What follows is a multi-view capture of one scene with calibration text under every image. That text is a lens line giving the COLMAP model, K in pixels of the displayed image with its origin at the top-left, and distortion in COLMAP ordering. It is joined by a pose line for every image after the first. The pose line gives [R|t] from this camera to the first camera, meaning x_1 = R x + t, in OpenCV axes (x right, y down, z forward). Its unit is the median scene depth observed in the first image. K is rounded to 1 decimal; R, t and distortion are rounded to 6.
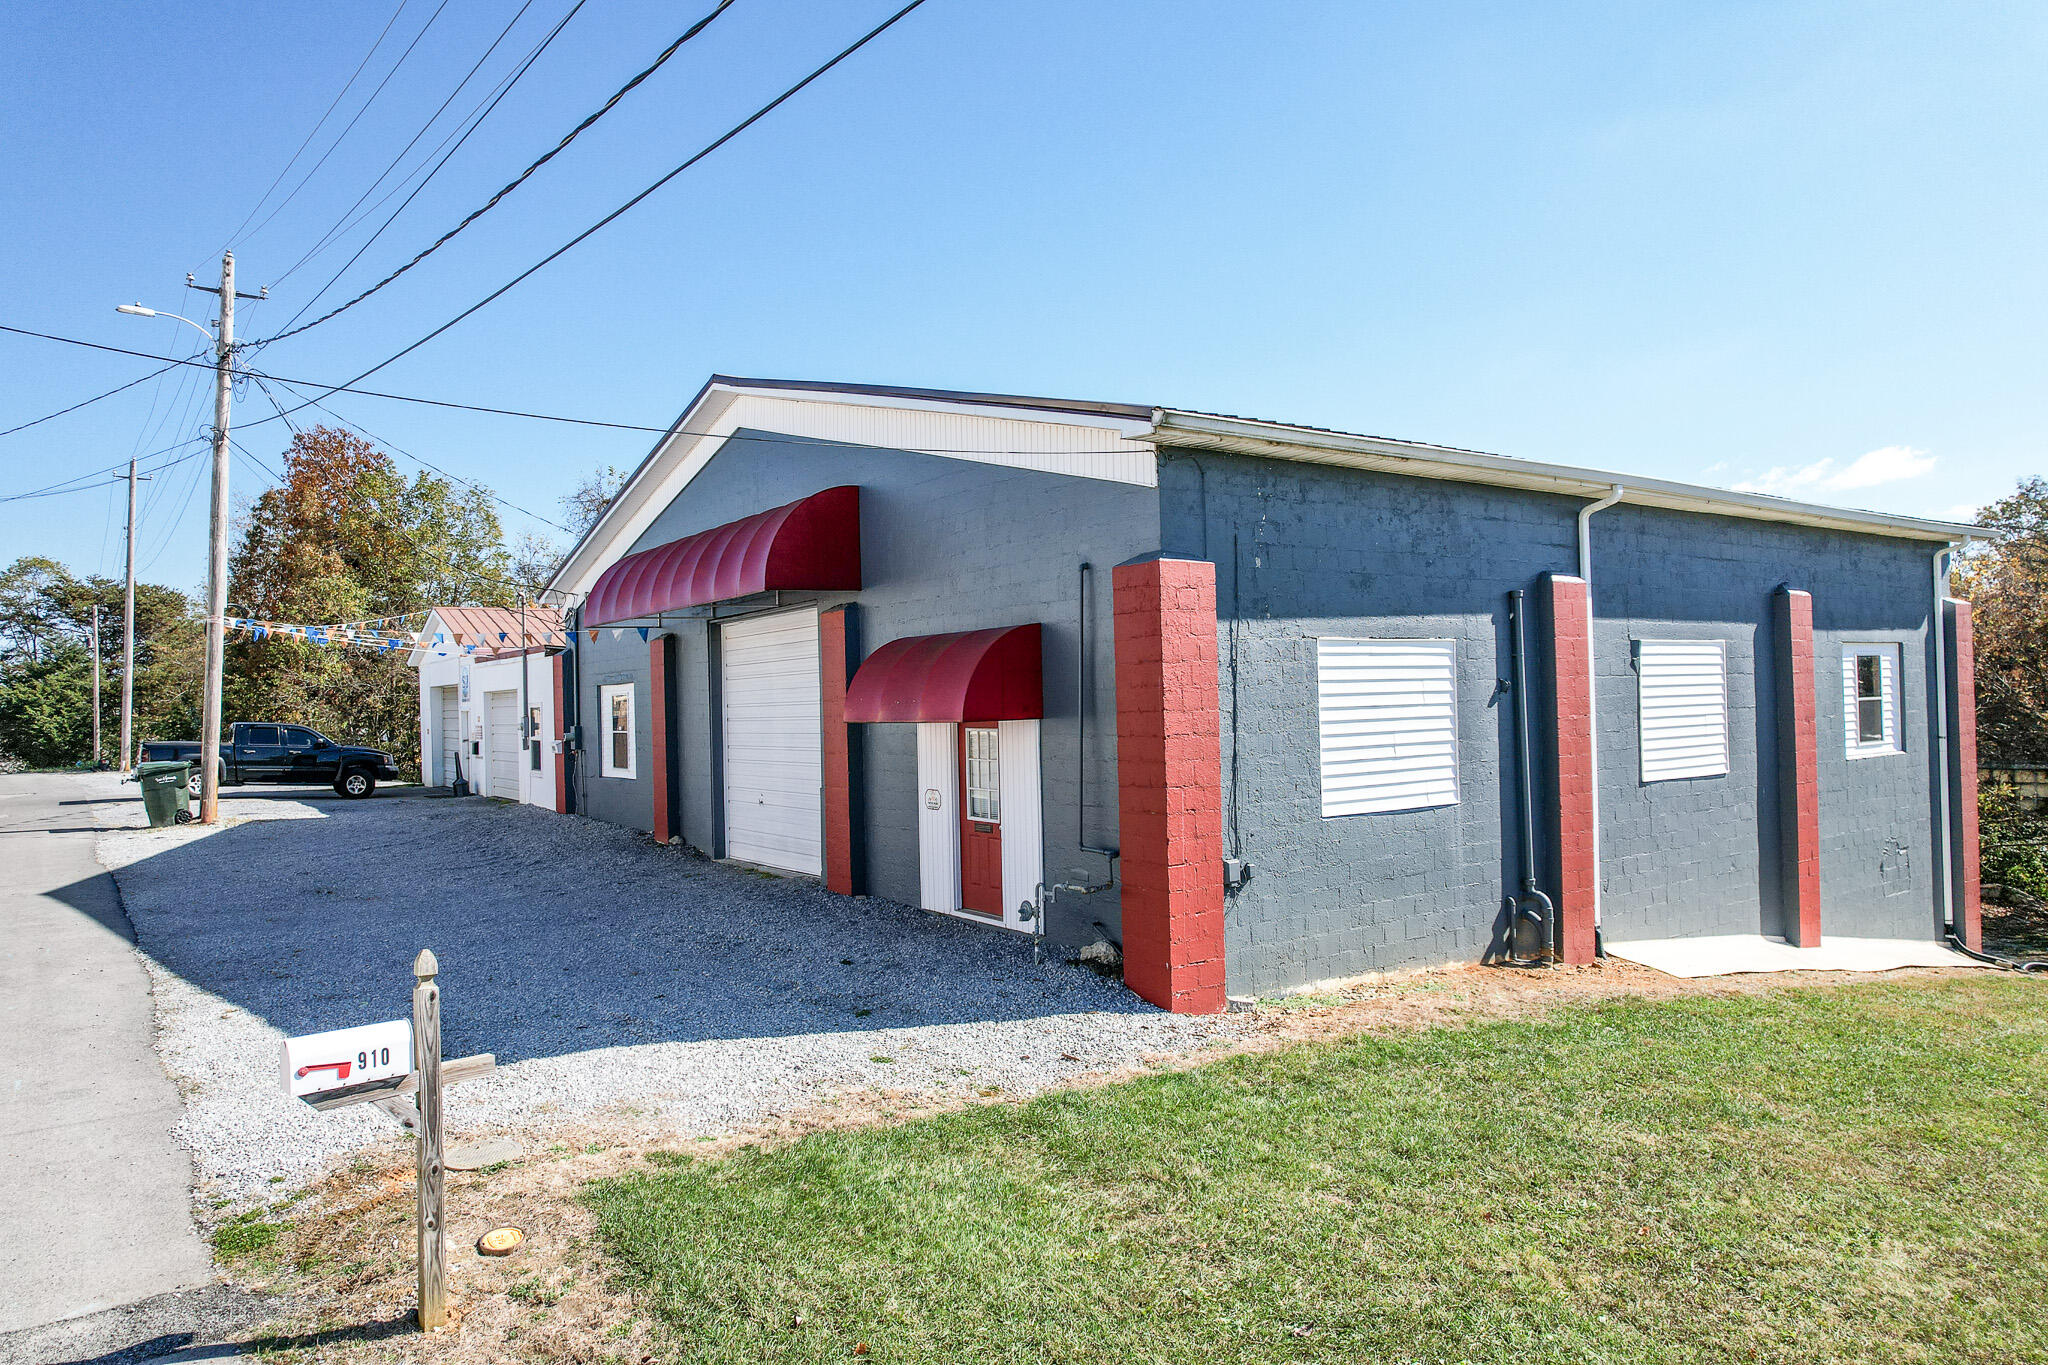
lens RADIAL K [[1311.4, 0, 1020.3], [0, 1311.4, 684.5], [0, 0, 1]] dist [-0.067480, 0.058151]
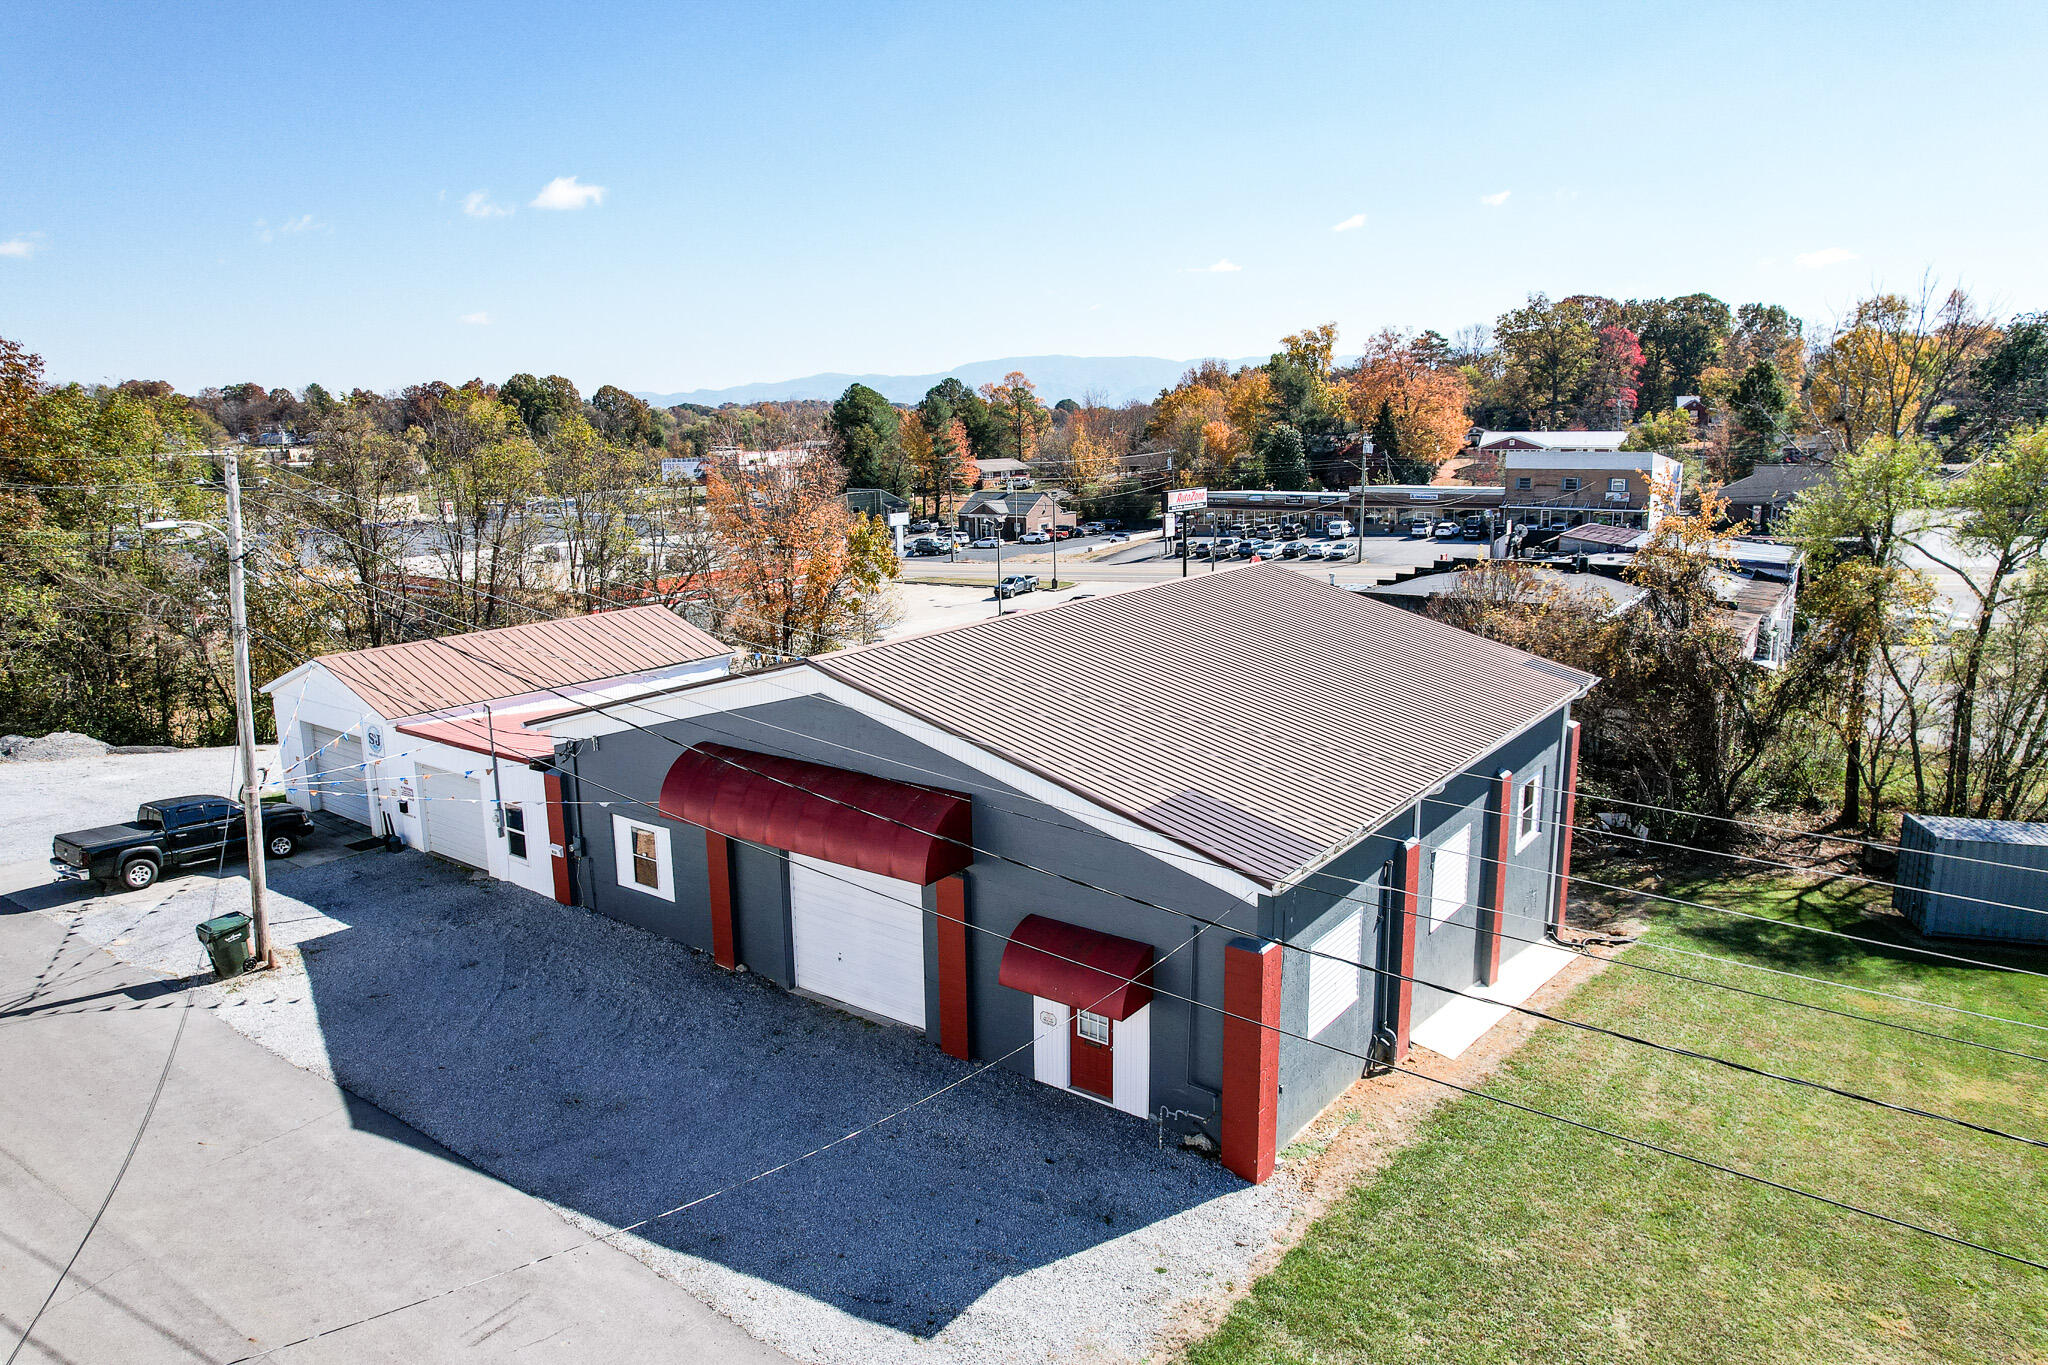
lens RADIAL K [[1311.4, 0, 1024.2], [0, 1311.4, 695.5], [0, 0, 1]] dist [-0.067480, 0.058151]
pose [[0.950640, -0.052848, 0.305764, -0.547552], [-0.013323, 0.977529, 0.210379, -0.611636], [-0.310011, -0.204069, 0.928574, -0.346812]]
